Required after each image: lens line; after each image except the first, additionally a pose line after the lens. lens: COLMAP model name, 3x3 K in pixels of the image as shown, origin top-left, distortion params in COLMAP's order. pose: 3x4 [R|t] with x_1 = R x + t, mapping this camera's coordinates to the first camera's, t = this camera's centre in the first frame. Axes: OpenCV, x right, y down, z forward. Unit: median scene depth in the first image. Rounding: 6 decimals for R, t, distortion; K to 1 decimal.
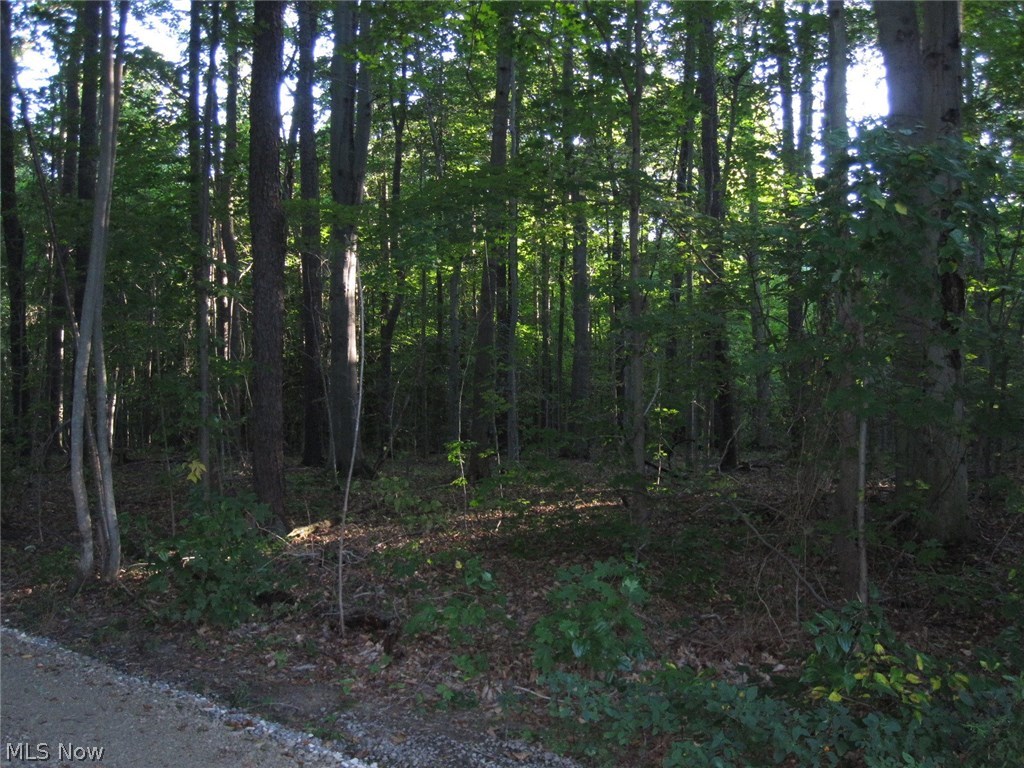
lens RADIAL K [[969.9, 0, 512.0], [0, 969.9, 384.0], [0, 0, 1]] dist [-0.075506, 0.001116]
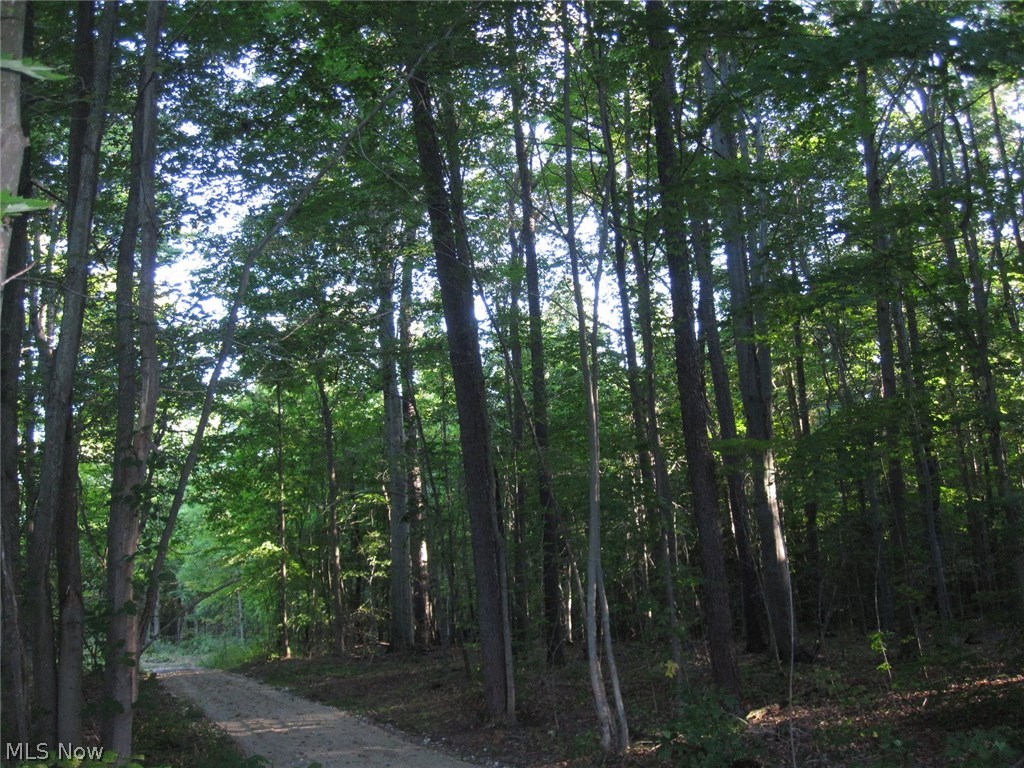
lens RADIAL K [[969.9, 0, 512.0], [0, 969.9, 384.0], [0, 0, 1]] dist [-0.075506, 0.001116]
pose [[0.904200, -0.151090, -0.399492, 0.051819], [0.077355, 0.977803, -0.194726, -0.046165], [0.420045, 0.145168, 0.895817, -0.293265]]
